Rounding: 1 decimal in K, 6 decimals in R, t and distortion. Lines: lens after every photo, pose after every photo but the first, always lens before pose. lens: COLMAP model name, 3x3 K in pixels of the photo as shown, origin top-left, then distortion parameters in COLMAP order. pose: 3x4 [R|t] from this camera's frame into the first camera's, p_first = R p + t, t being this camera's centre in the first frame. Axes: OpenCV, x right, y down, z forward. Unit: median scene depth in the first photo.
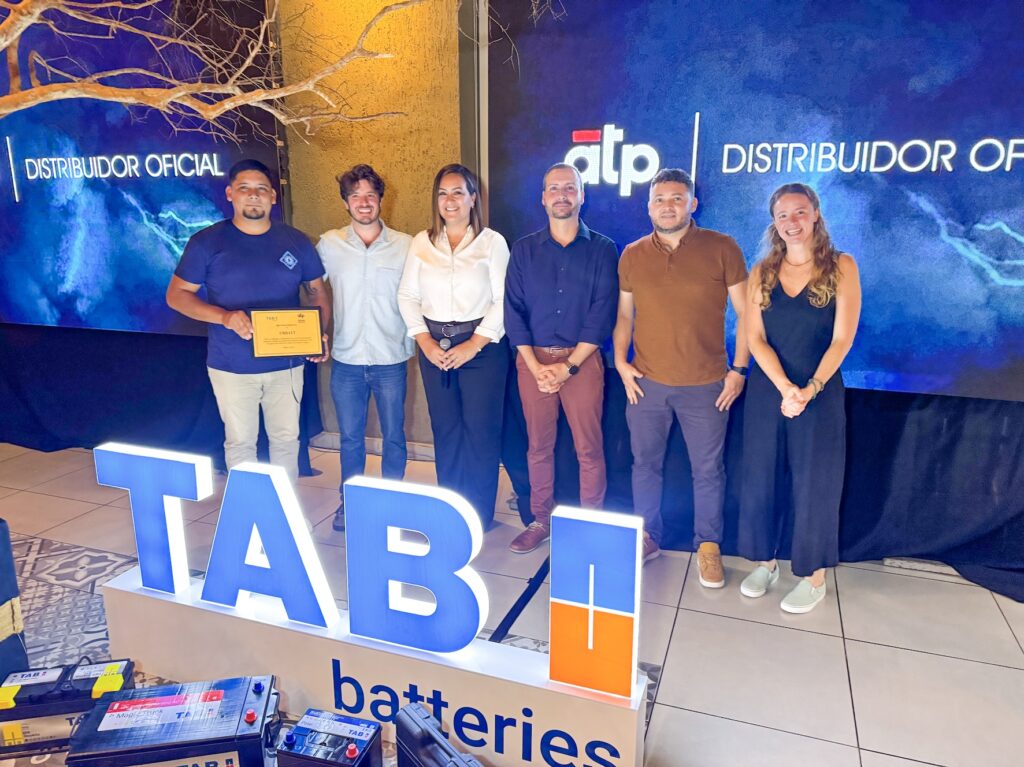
lens RADIAL K [[716.9, 0, 511.4], [0, 716.9, 403.5], [0, 0, 1]] dist [-0.001499, -0.001870]
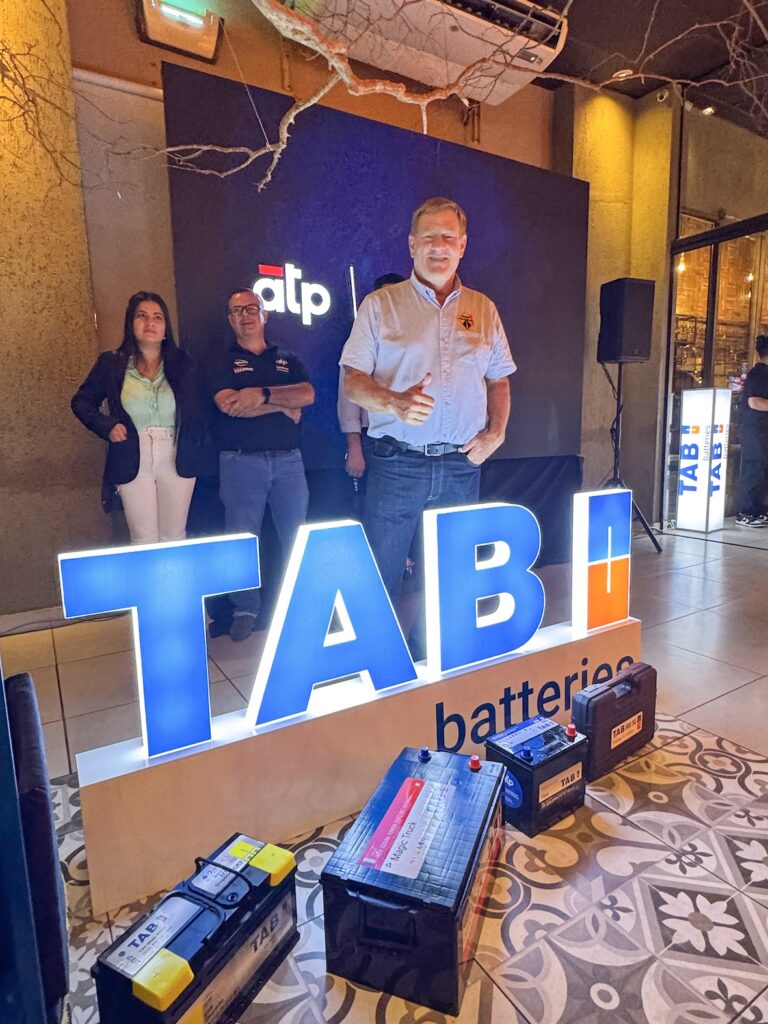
lens RADIAL K [[592.2, 0, 384.0], [0, 592.2, 512.0], [0, 0, 1]] dist [-0.001074, 0.000181]
pose [[0.621752, -0.125505, 0.773093, -0.849126], [0.219318, 0.975487, -0.018023, 0.098368], [-0.751880, 0.180759, 0.634036, 0.481636]]
